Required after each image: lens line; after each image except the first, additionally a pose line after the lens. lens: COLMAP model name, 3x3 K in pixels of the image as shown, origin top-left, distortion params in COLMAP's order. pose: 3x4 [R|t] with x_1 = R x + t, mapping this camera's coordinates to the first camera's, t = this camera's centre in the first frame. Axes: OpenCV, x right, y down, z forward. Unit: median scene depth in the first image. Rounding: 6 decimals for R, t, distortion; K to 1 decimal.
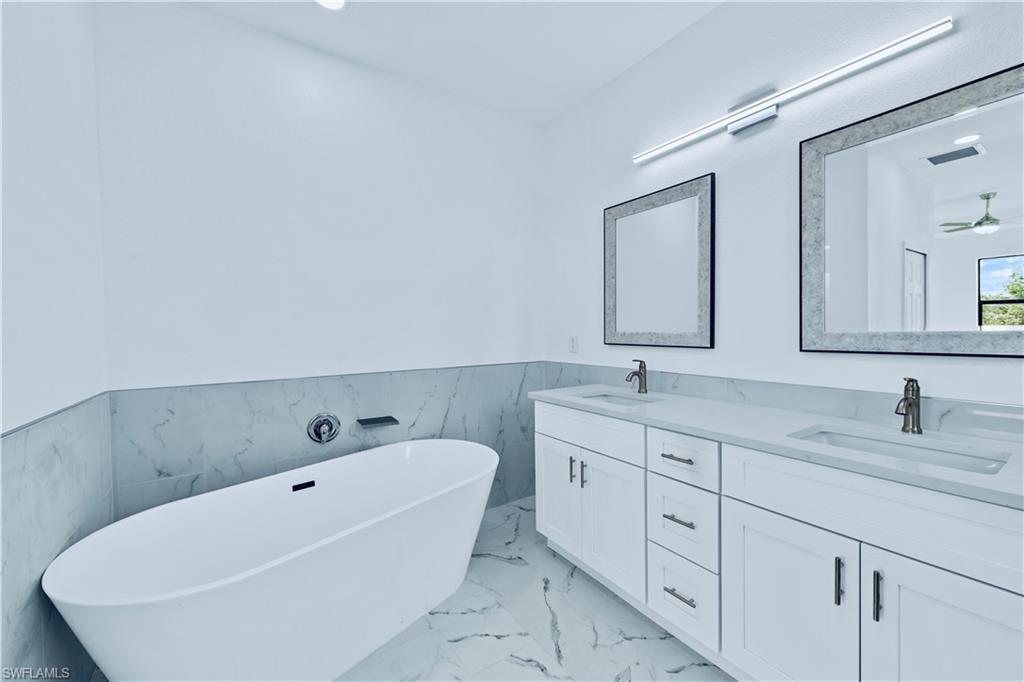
lens RADIAL K [[389.4, 0, 510.0], [0, 389.4, 341.2], [0, 0, 1]] dist [0.004366, -0.000656]
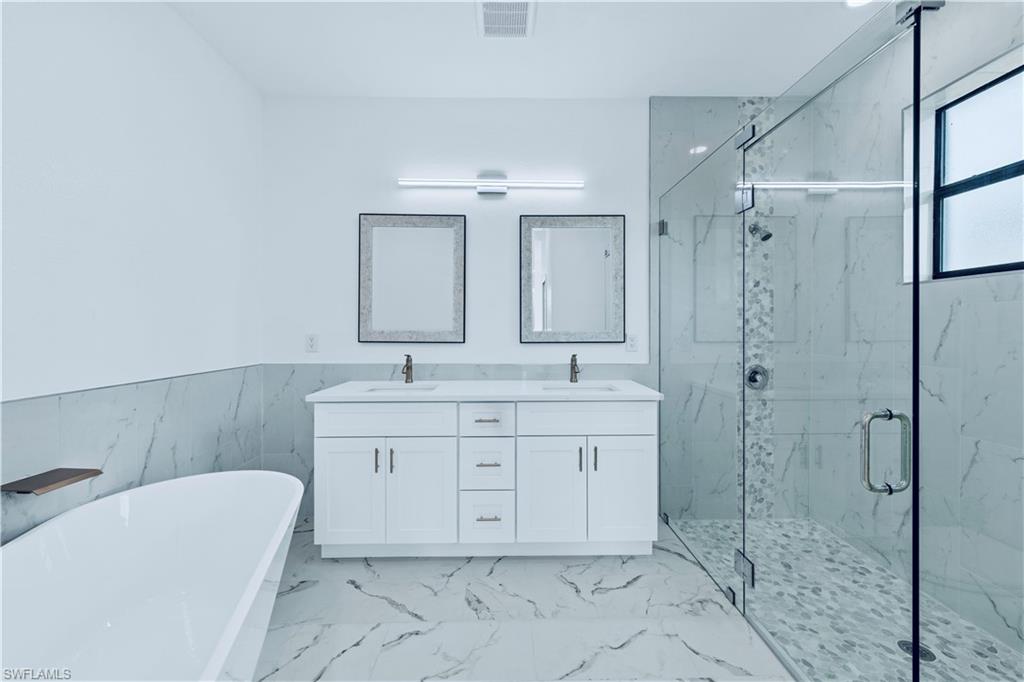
lens RADIAL K [[389.4, 0, 506.3], [0, 389.4, 333.5], [0, 0, 1]] dist [0.004366, -0.000656]
pose [[0.562002, -0.000430, 0.827136, -0.509679], [0.015291, 0.999834, -0.009870, 0.001046], [-0.826994, 0.018195, 0.561916, 0.109527]]
